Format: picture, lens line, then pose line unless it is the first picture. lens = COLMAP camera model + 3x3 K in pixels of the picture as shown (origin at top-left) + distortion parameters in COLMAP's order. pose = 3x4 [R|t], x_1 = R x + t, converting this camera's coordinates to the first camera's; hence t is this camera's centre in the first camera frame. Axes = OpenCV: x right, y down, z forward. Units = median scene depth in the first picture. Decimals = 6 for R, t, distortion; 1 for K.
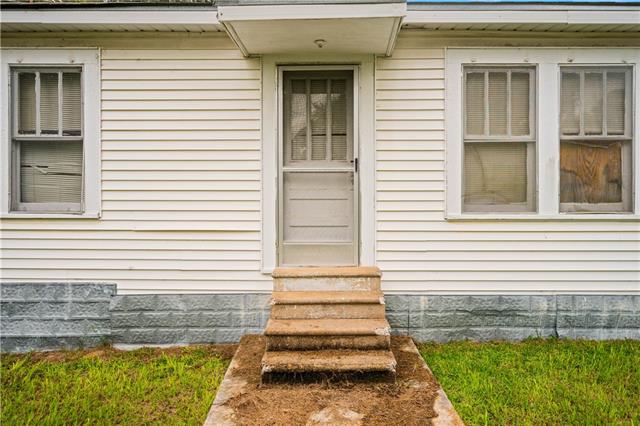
lens RADIAL K [[837.5, 0, 320.0], [0, 837.5, 213.0], [0, 0, 1]] dist [-0.018636, -0.020380]
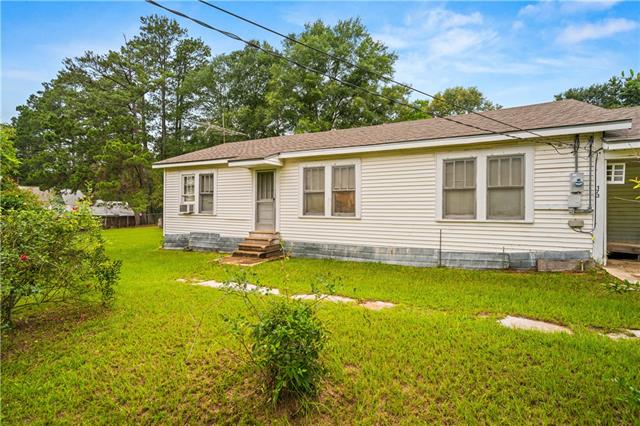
lens RADIAL K [[315.5, 0, 320.0], [0, 315.5, 213.0], [0, 0, 1]] dist [0.001107, 0.000171]
pose [[0.890608, 0.012841, -0.454590, 0.751374], [-0.019751, 0.999750, -0.010454, 0.001214], [0.454342, 0.018289, 0.890639, -0.007936]]
